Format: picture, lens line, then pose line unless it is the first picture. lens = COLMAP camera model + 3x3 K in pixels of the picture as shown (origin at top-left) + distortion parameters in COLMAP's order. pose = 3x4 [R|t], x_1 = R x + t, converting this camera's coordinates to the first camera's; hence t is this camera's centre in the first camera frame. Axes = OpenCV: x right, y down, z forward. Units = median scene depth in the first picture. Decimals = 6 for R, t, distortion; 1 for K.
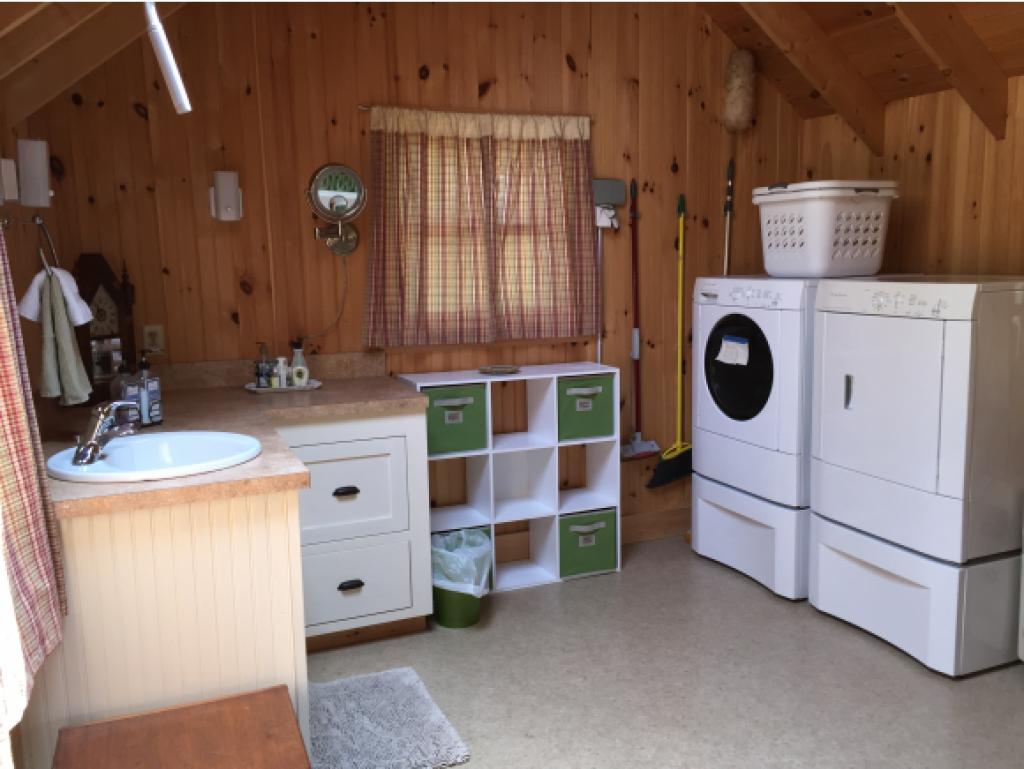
lens RADIAL K [[877.2, 0, 512.4], [0, 877.2, 376.8], [0, 0, 1]] dist [0.077741, -0.094214]
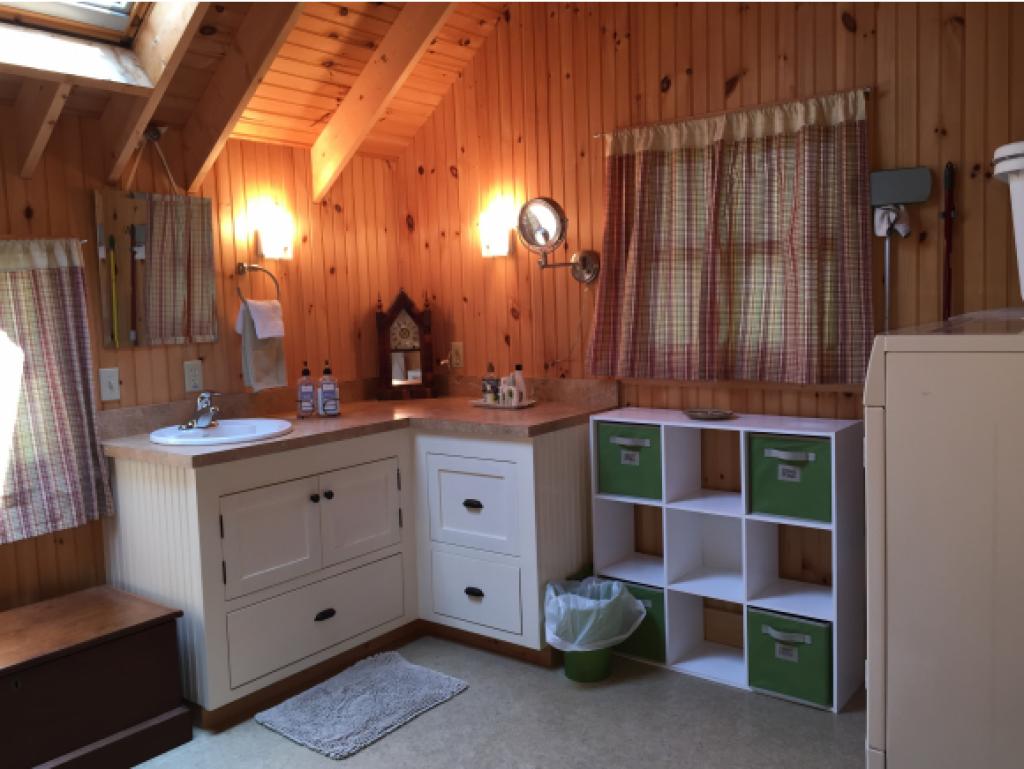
lens RADIAL K [[880.9, 0, 517.0], [0, 880.9, 378.5], [0, 0, 1]] dist [0.066396, -0.071402]
pose [[0.497157, 0.081861, -0.863790, 0.647126], [-0.095871, 0.994626, 0.039081, -0.059931], [0.862348, 0.063384, 0.502334, 0.420641]]
